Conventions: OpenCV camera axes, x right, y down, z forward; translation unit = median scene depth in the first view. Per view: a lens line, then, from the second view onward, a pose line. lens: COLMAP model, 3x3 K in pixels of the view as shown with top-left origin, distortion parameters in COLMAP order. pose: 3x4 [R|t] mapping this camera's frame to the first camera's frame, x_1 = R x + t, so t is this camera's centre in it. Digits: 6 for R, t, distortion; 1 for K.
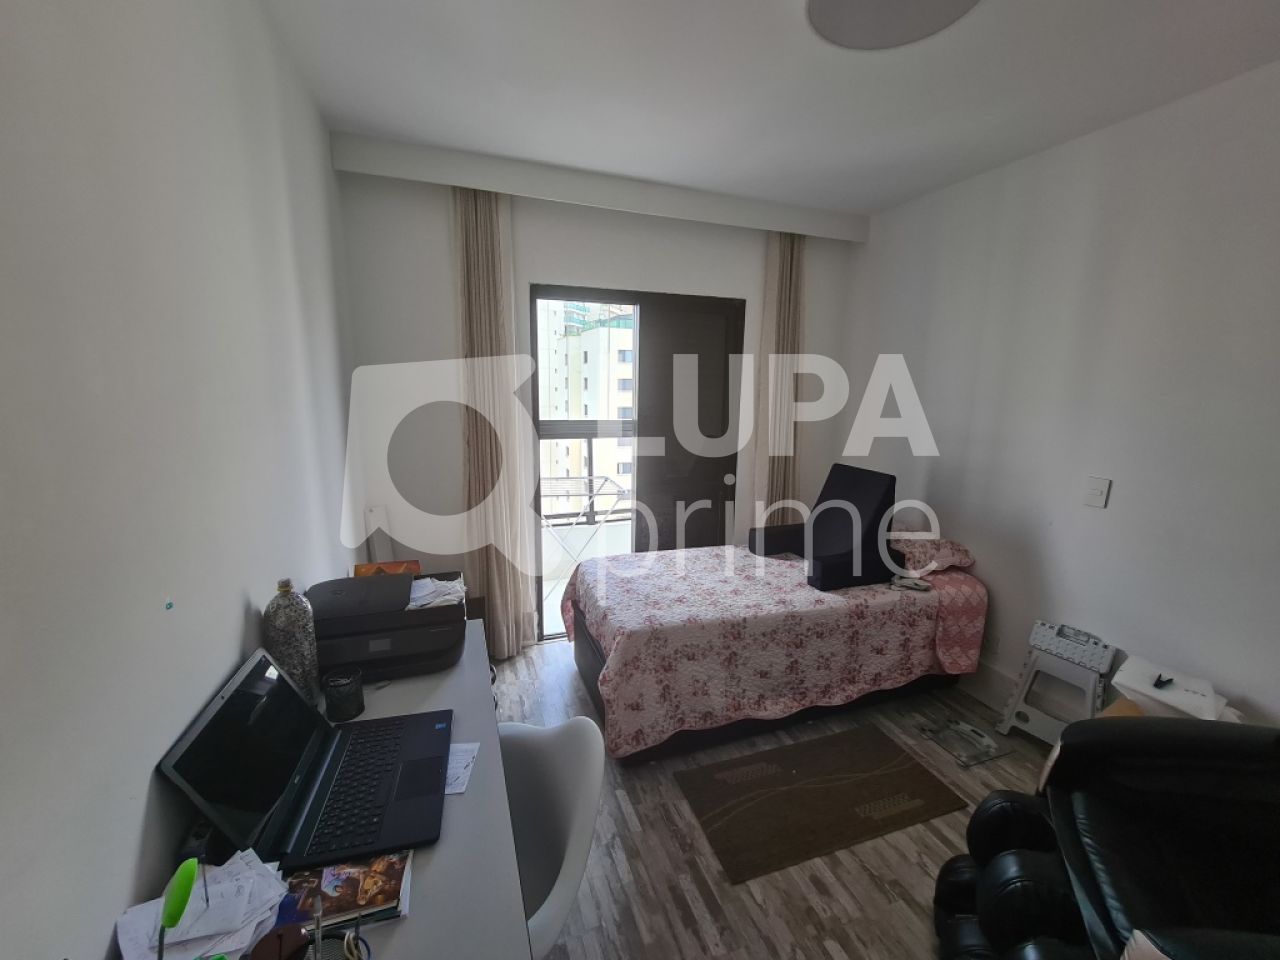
lens RADIAL K [[522.0, 0, 642.7], [0, 522.0, 479.6], [0, 0, 1]] dist [-0.003426, 0.000279]
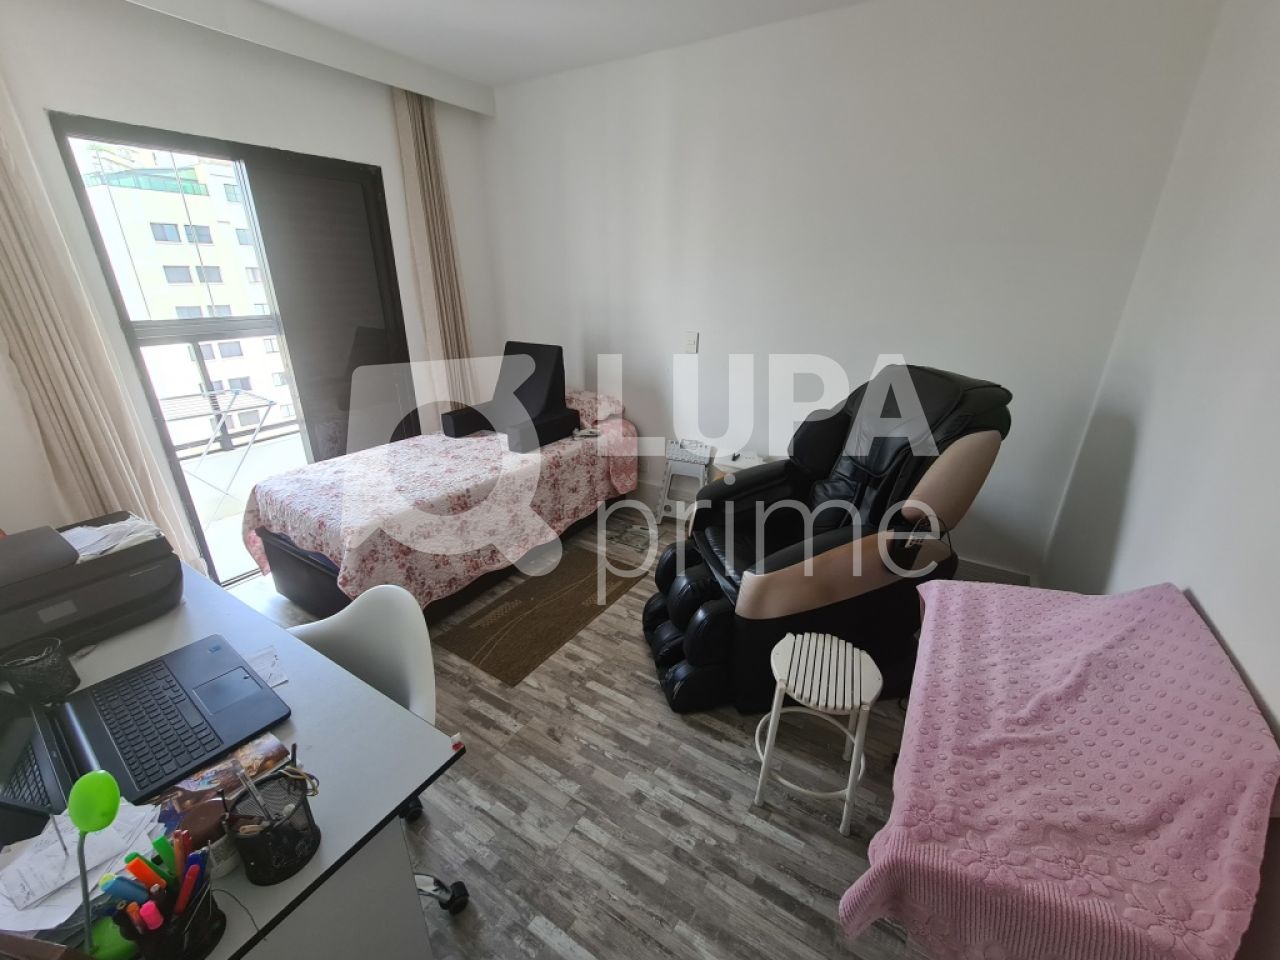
lens RADIAL K [[522.0, 0, 642.7], [0, 522.0, 479.6], [0, 0, 1]] dist [-0.003426, 0.000279]
pose [[0.786628, -0.238190, 0.569633, -0.127750], [0.119058, 0.963793, 0.238595, 0.026166], [-0.605839, -0.119866, 0.786506, -0.083029]]
